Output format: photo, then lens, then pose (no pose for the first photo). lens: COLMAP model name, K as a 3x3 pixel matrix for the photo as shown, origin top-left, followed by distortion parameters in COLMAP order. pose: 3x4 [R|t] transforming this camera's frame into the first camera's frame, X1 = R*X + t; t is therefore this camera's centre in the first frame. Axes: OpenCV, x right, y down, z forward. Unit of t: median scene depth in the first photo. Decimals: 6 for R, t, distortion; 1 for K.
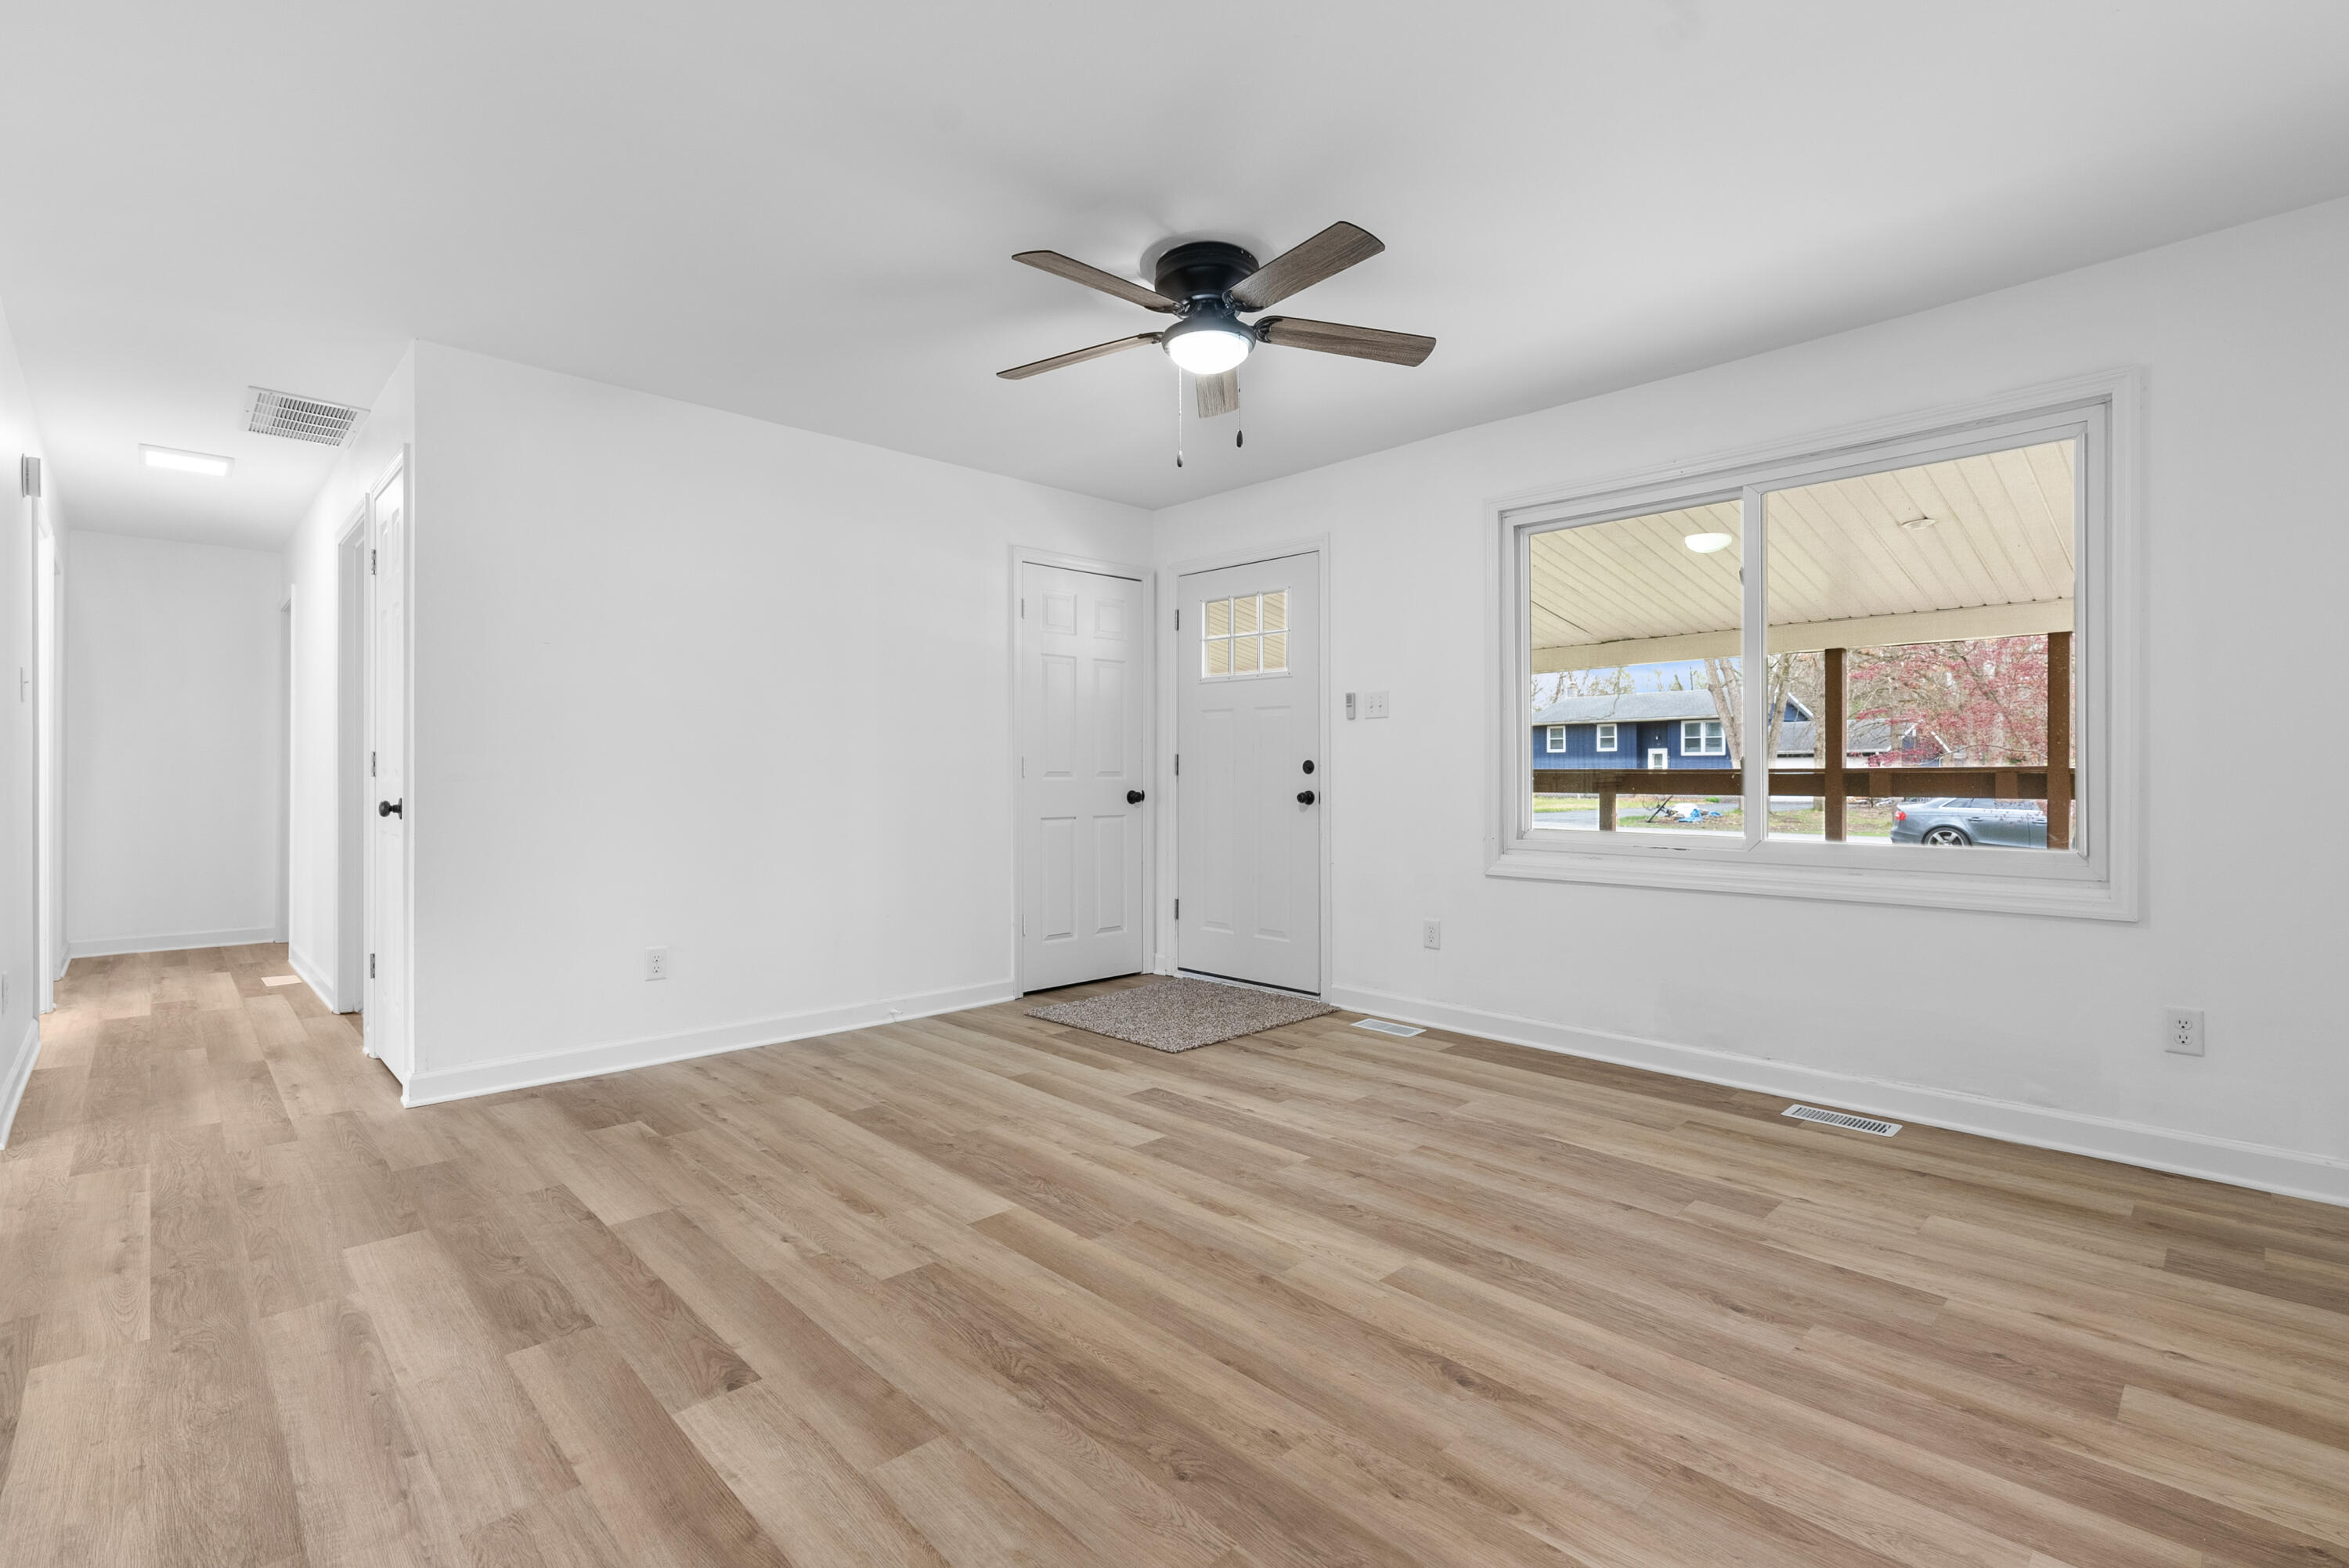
lens RADIAL K [[1071.2, 0, 1173.5], [0, 1071.2, 778.0], [0, 0, 1]] dist [-0.015758, -0.000041]
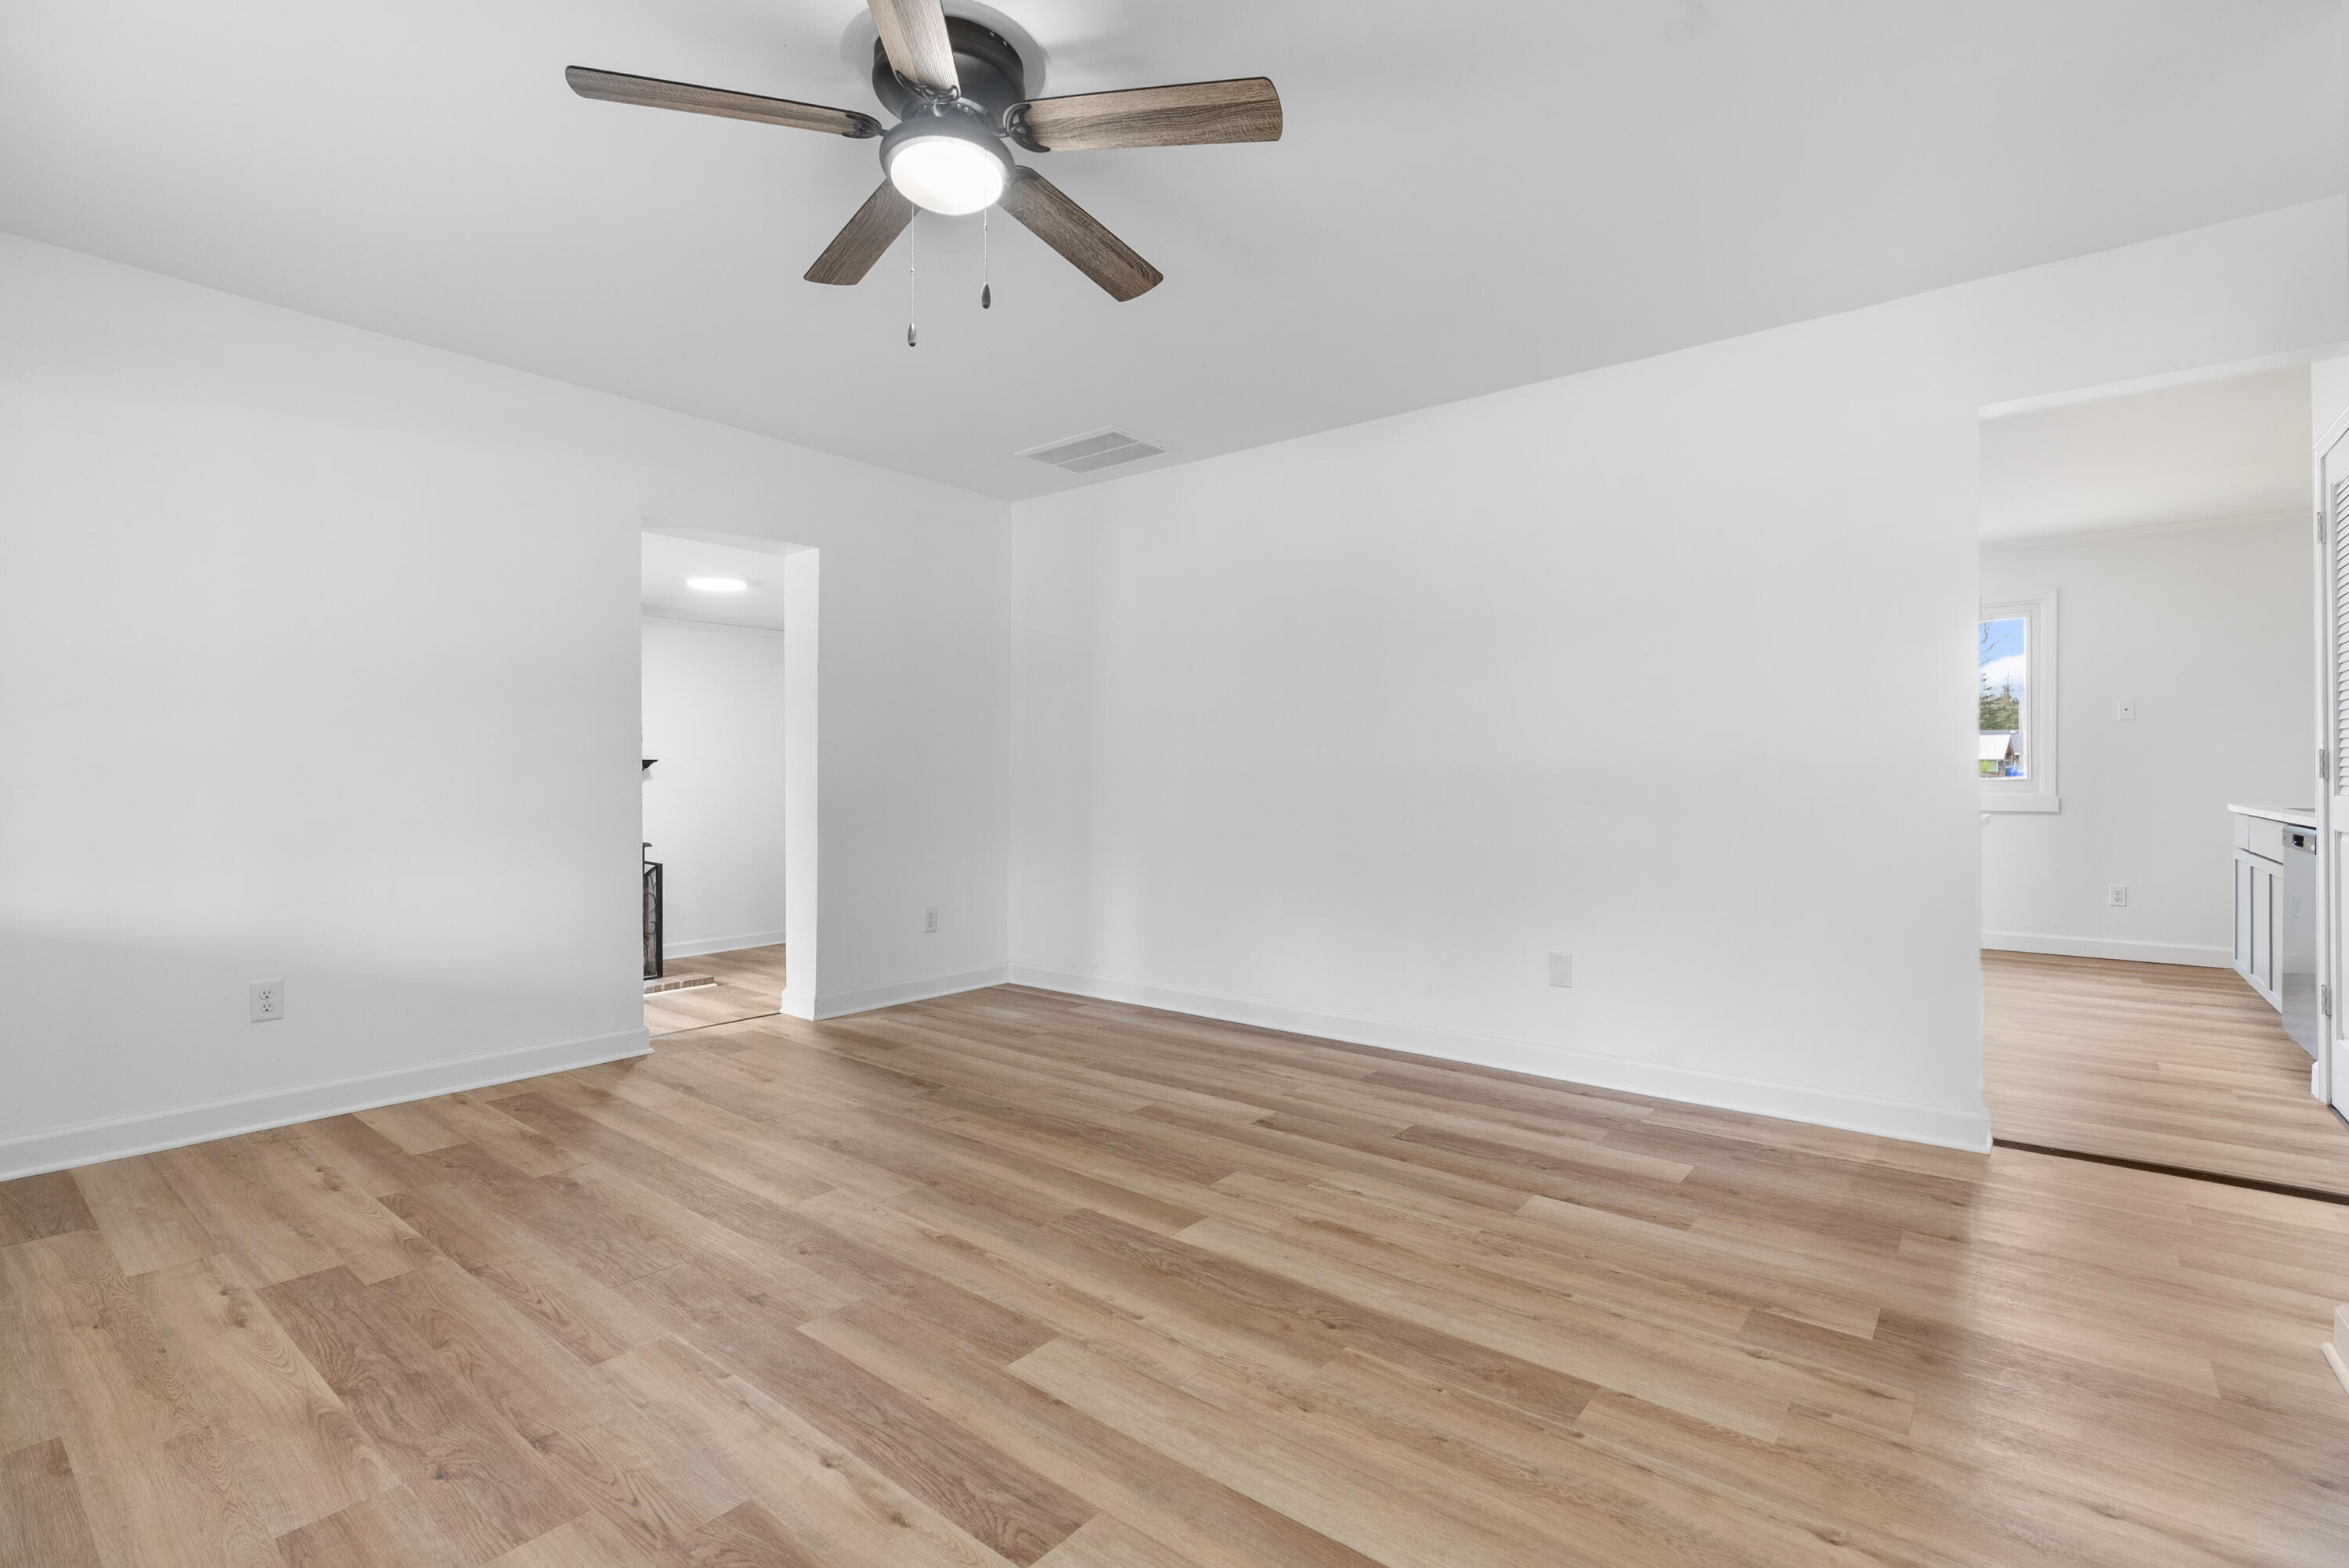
lens RADIAL K [[1071.2, 0, 1174.8], [0, 1071.2, 779.7], [0, 0, 1]] dist [-0.015758, -0.000041]
pose [[-0.992063, -0.002147, -0.125725, -0.031032], [-0.002600, 0.999991, 0.003439, -0.002559], [0.125716, 0.003739, -0.992059, 1.946062]]
